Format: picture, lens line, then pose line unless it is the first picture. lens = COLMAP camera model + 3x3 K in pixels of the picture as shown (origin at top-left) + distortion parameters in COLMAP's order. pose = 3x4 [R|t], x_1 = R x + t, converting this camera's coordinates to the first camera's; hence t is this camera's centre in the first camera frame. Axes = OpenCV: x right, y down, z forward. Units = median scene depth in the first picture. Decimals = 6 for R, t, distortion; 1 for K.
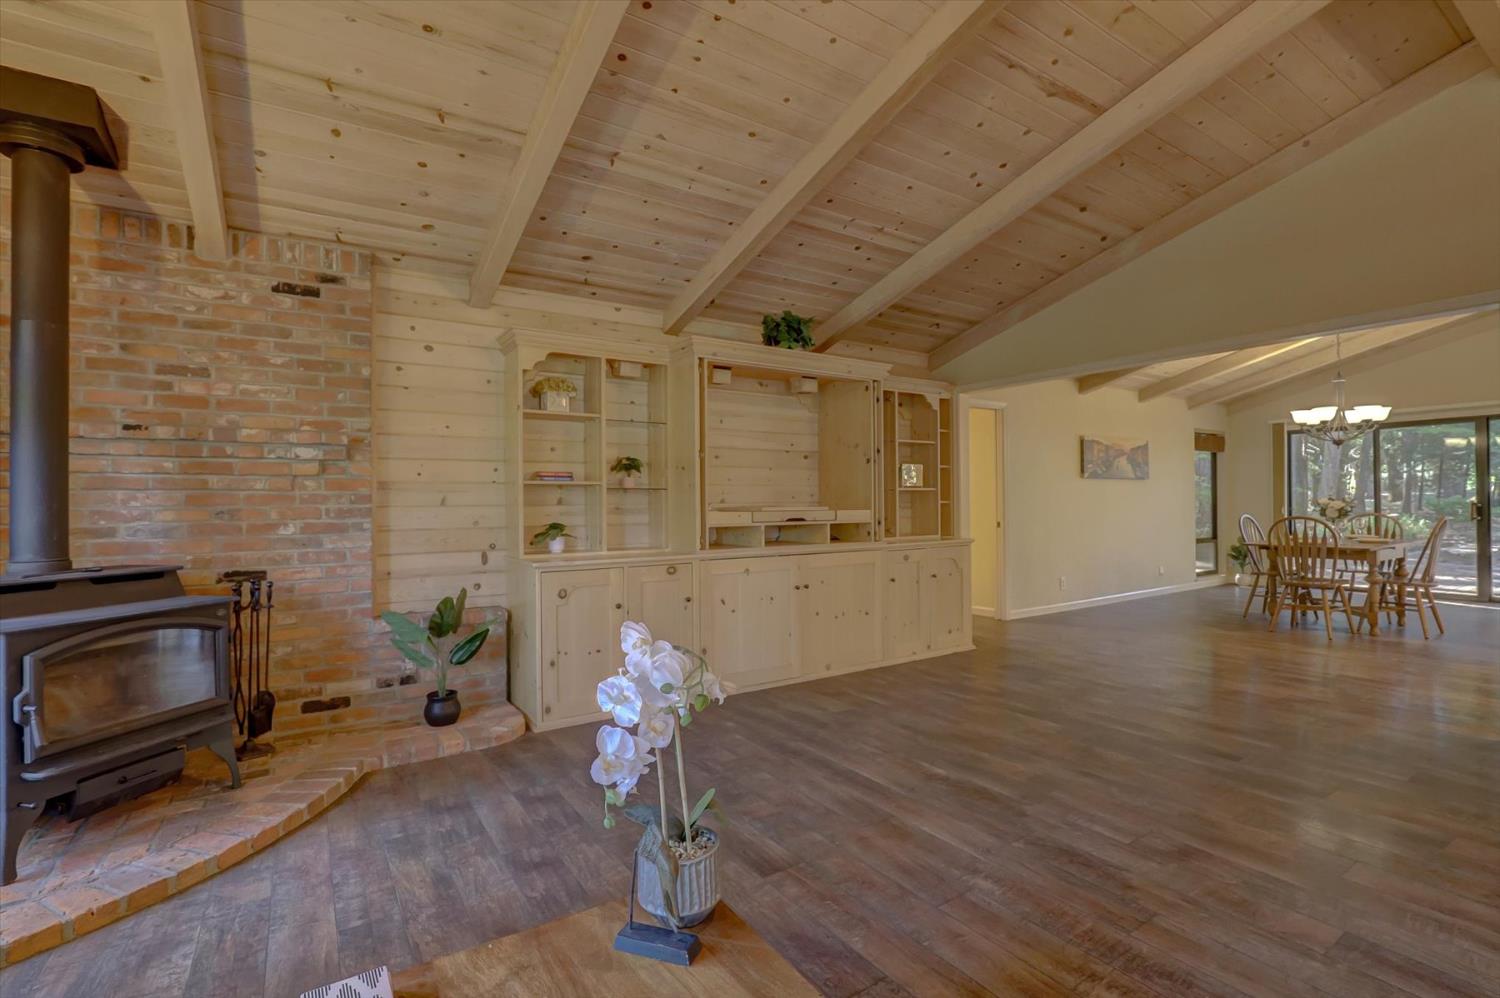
lens RADIAL K [[692.9, 0, 763.7], [0, 692.9, 500.9], [0, 0, 1]] dist [-0.006730, 0.000571]
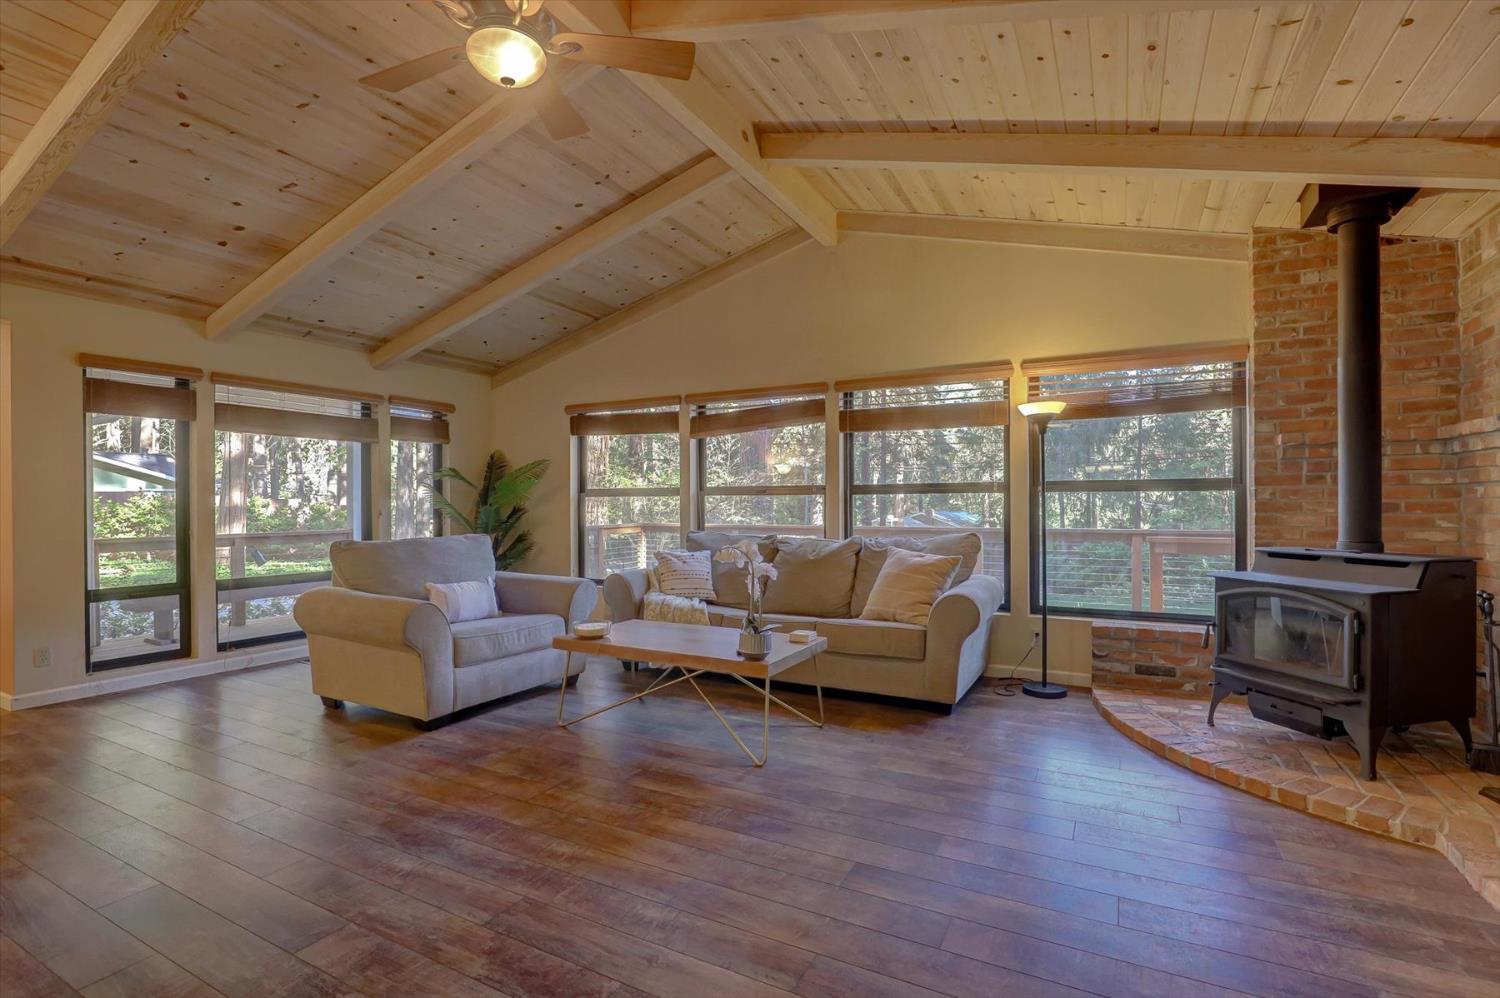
lens RADIAL K [[692.9, 0, 763.7], [0, 692.9, 500.9], [0, 0, 1]] dist [-0.006730, 0.000571]
pose [[-0.879627, 0.010399, -0.475550, 0.402378], [0.011657, 0.999932, 0.000304, -0.001363], [0.475521, -0.005276, -0.879689, 1.218829]]
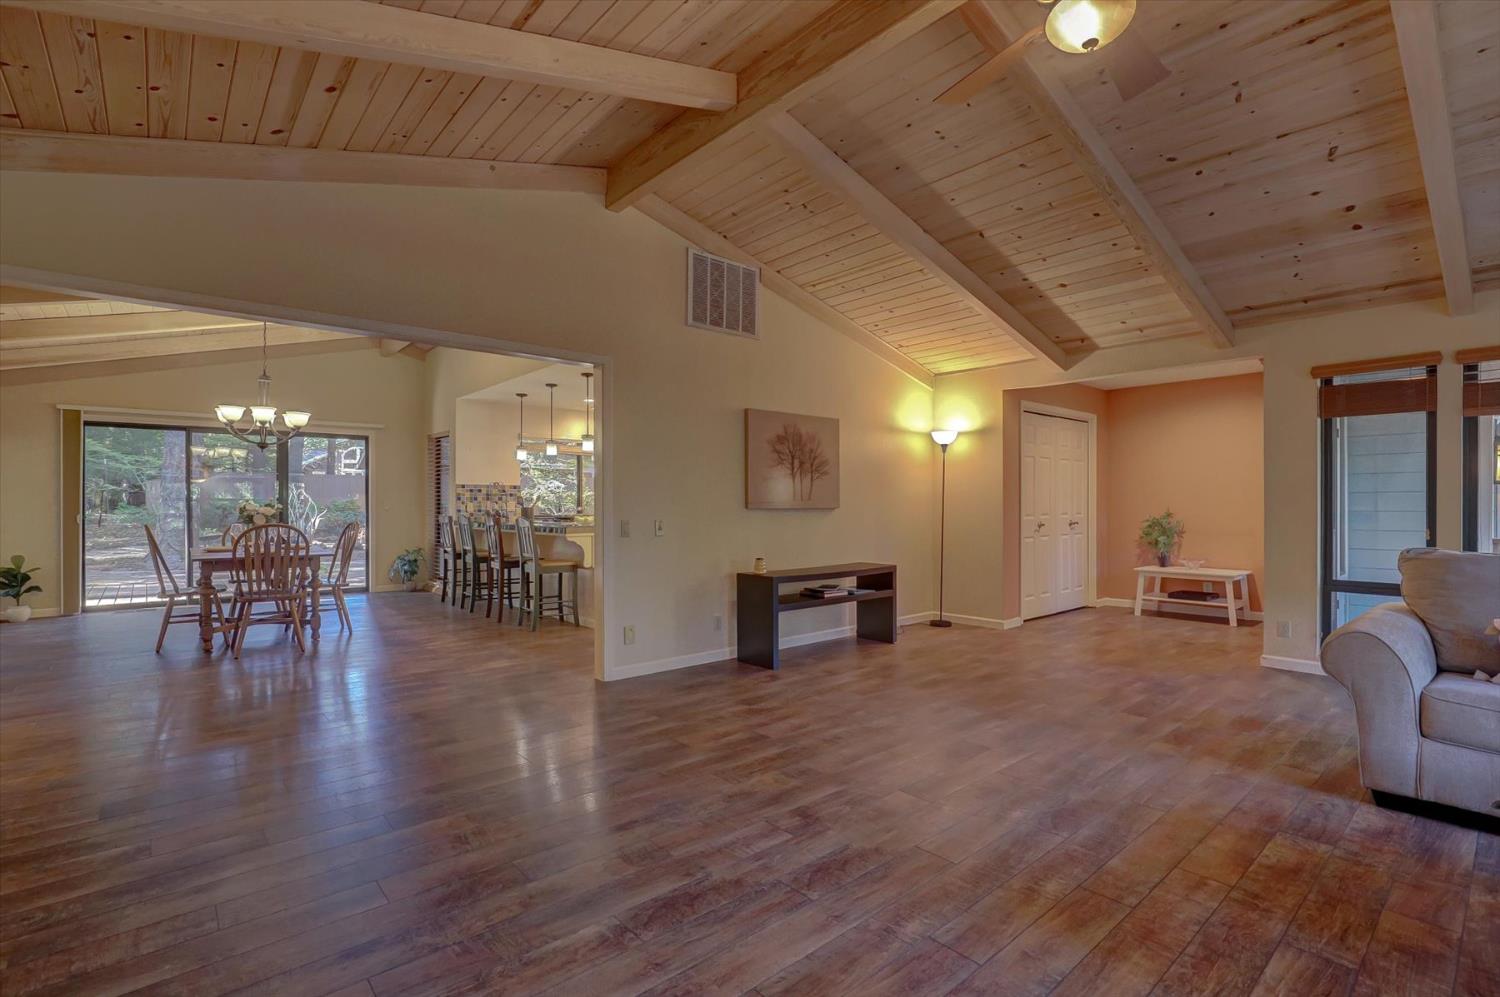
lens RADIAL K [[704.1, 0, 750.0], [0, 704.1, 498.5], [0, 0, 1]] dist [-0.010088, 0.000234]
pose [[-0.119755, 0.015089, 0.992689, -0.366978], [0.000805, 0.999886, -0.015101, 0.005490], [-0.992803, -0.001010, -0.119753, 0.848871]]
